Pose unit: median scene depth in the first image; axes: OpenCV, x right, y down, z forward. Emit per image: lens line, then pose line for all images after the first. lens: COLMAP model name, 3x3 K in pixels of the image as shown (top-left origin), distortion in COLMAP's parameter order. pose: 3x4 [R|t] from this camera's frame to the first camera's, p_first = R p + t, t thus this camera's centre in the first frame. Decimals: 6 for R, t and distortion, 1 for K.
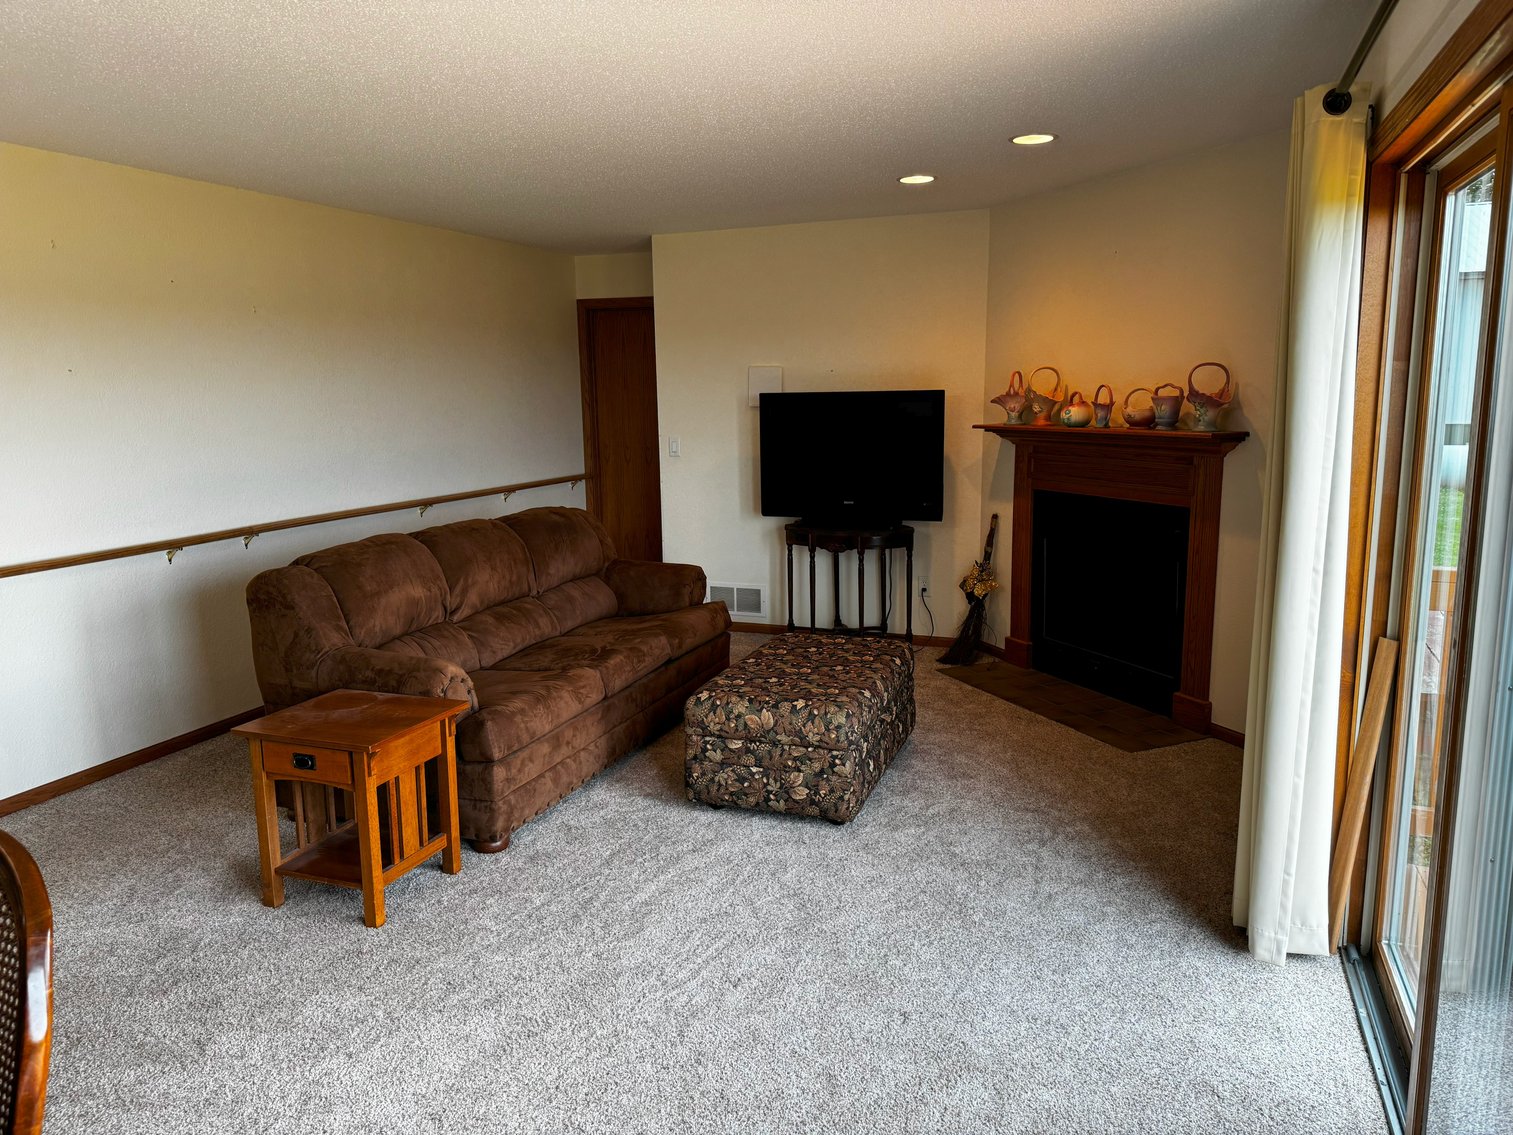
lens RADIAL K [[1065.0, 0, 760.4], [0, 1065.0, 568.6], [0, 0, 1]] dist [0.043834, -0.052035]
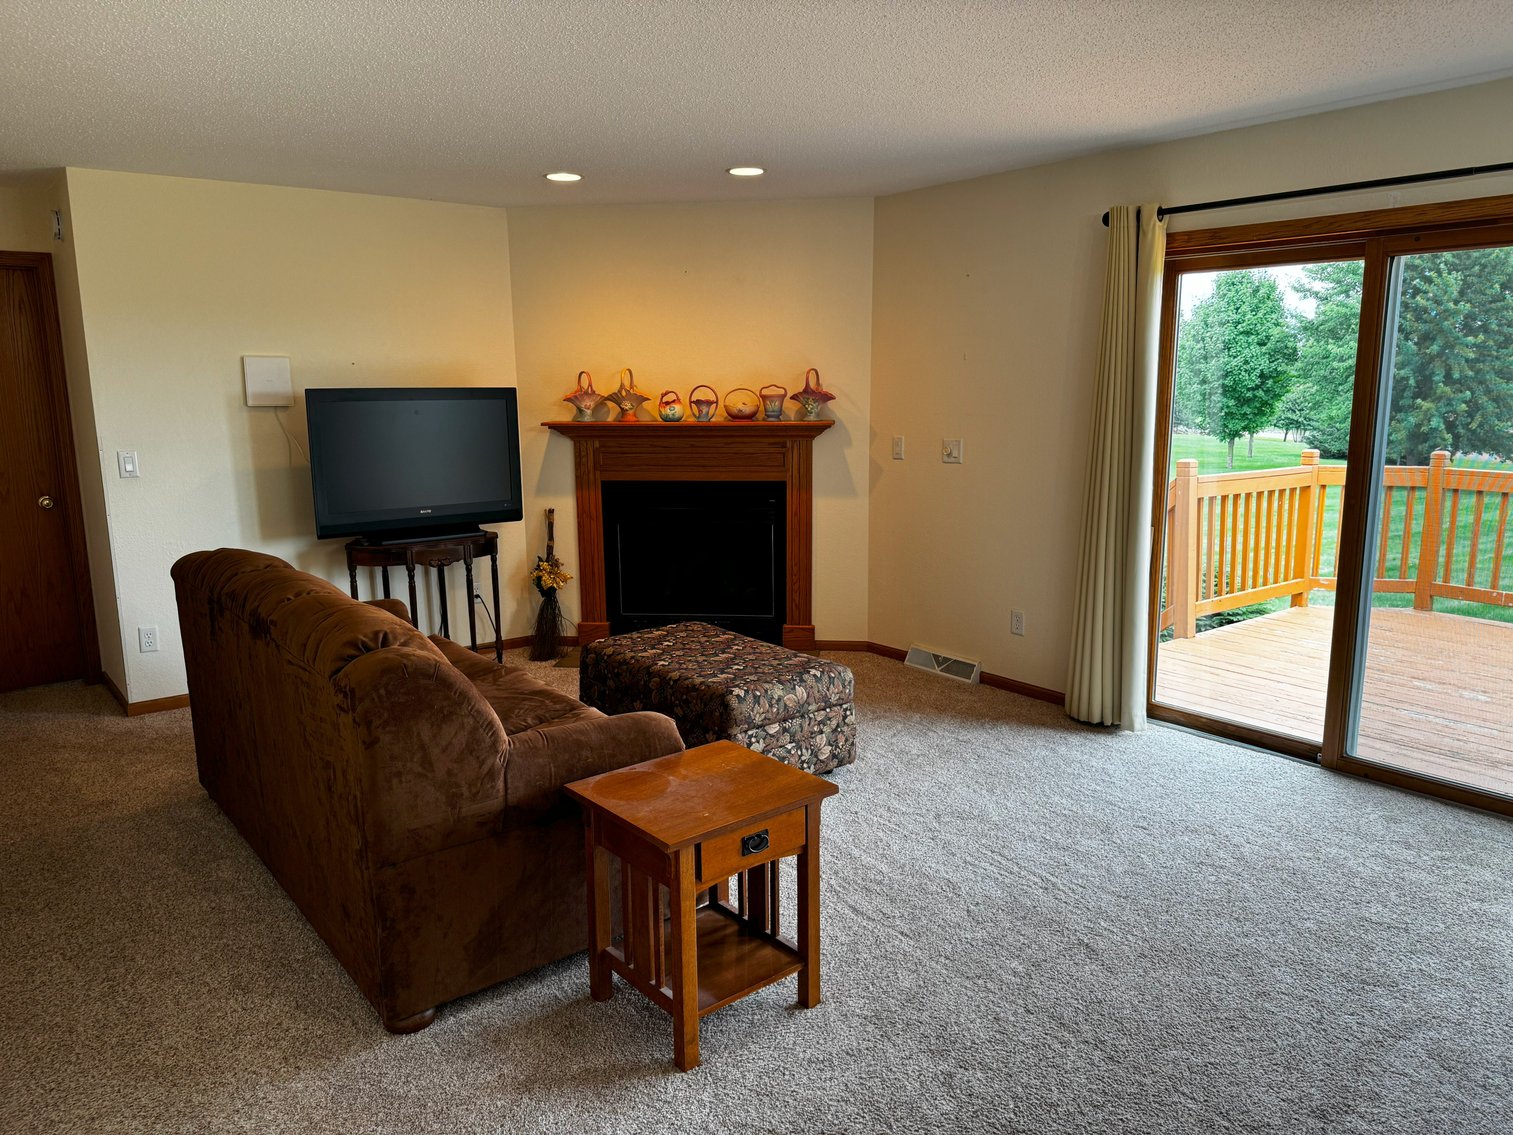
lens RADIAL K [[1065.0, 0, 761.8], [0, 1065.0, 571.4], [0, 0, 1]] dist [0.043834, -0.052035]
pose [[0.492832, -0.142630, 0.858355, -0.737401], [0.145341, 0.986109, 0.080410, -0.057680], [-0.857900, 0.085126, 0.506716, 0.391275]]
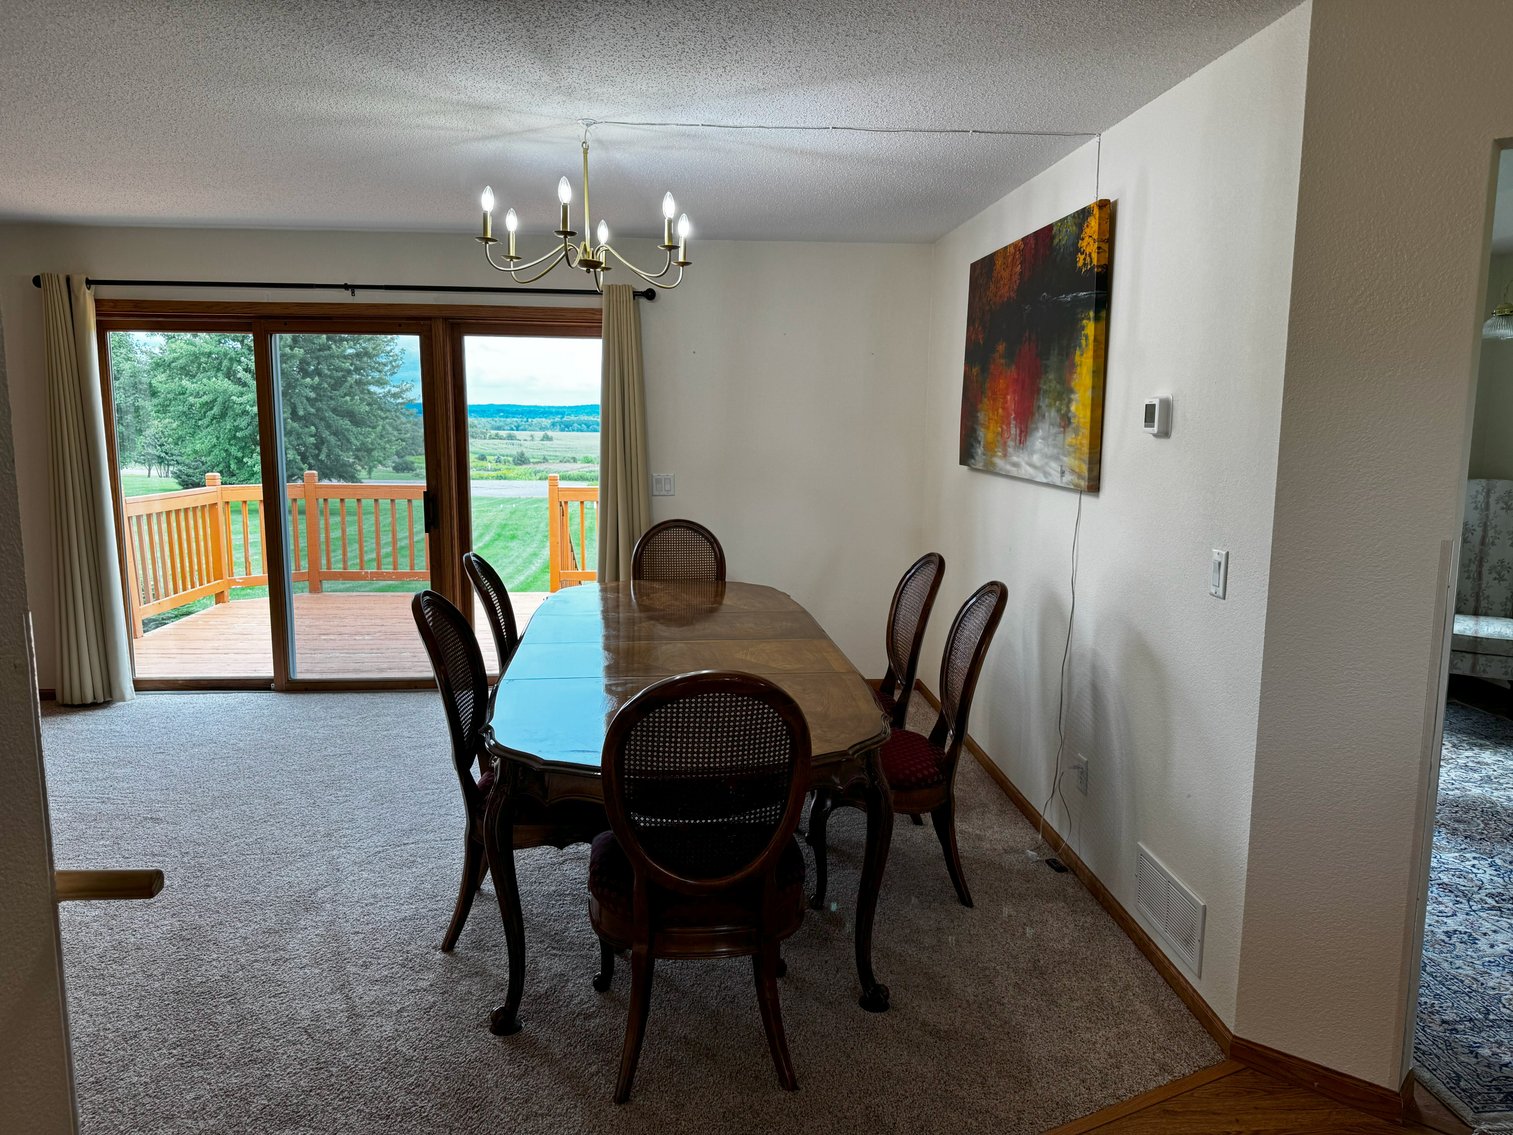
lens RADIAL K [[1065.0, 0, 757.4], [0, 1065.0, 563.7], [0, 0, 1]] dist [0.043834, -0.052035]
pose [[-0.436452, -0.112890, 0.892617, -1.117272], [0.150546, 0.968948, 0.196154, -0.062931], [-0.887043, 0.219992, -0.405904, 0.436341]]
